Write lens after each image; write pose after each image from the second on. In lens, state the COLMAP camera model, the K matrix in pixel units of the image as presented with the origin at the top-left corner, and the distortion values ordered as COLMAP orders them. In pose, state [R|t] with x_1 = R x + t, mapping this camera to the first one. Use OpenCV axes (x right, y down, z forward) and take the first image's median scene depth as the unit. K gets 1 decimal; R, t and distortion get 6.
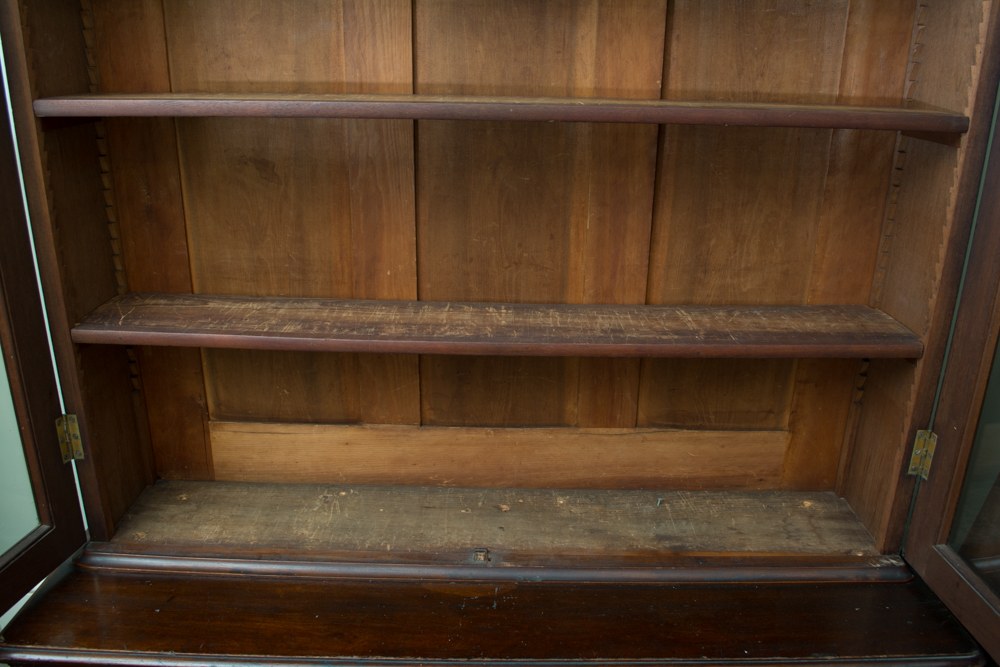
lens RADIAL K [[801.7, 0, 499.3], [0, 801.7, 351.4], [0, 0, 1]] dist [-0.094255, 0.013648]
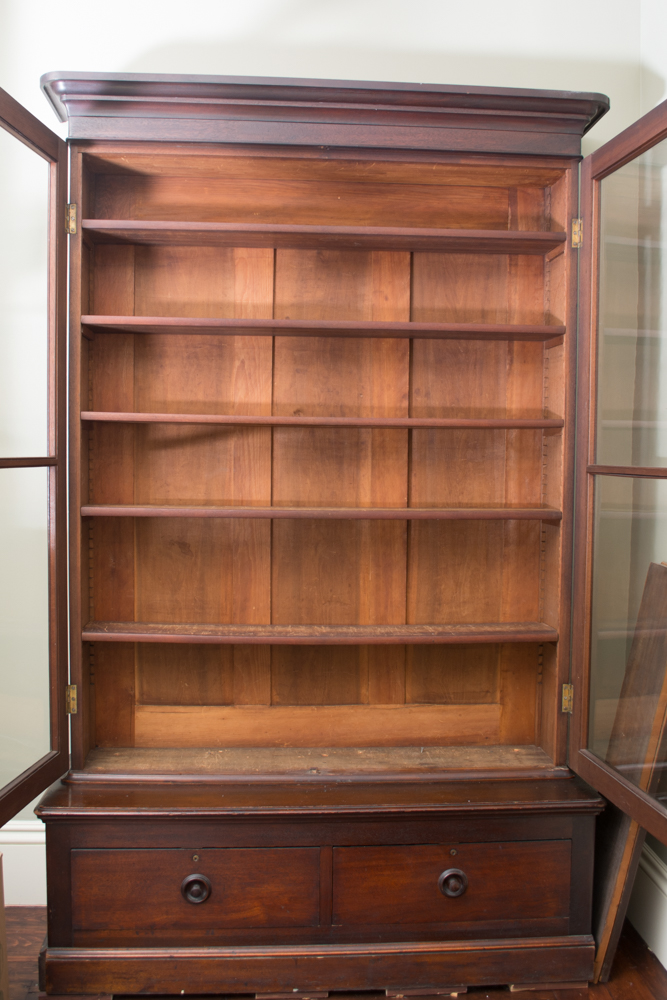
lens RADIAL K [[1053.0, 0, 315.8], [0, 1053.0, 507.0], [0, 0, 1]] dist [-0.094367, 0.000000]
pose [[0.998074, -0.008239, 0.061489, -0.144455], [0.026570, 0.952405, -0.303674, 0.381609], [-0.056060, 0.304723, 0.950790, -1.201018]]
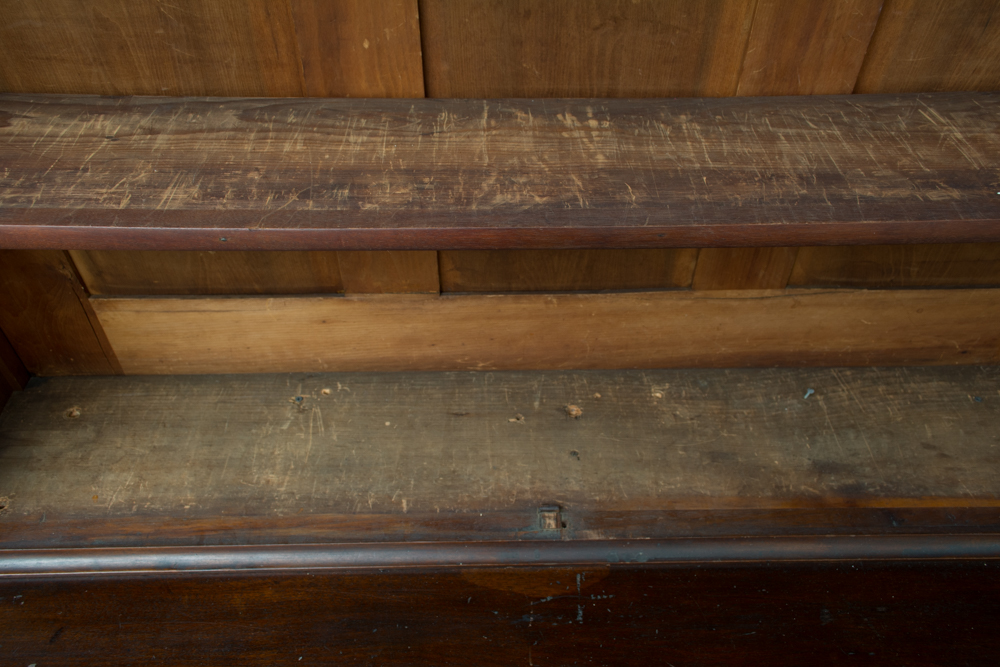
lens RADIAL K [[754.2, 0, 498.8], [0, 754.2, 329.7], [0, 0, 1]] dist [0.008568, 0.014635]
pose [[0.999534, -0.028693, 0.010405, -0.064395], [0.022226, 0.917917, 0.396149, -0.121561], [-0.020918, -0.395733, 0.918127, 0.486449]]
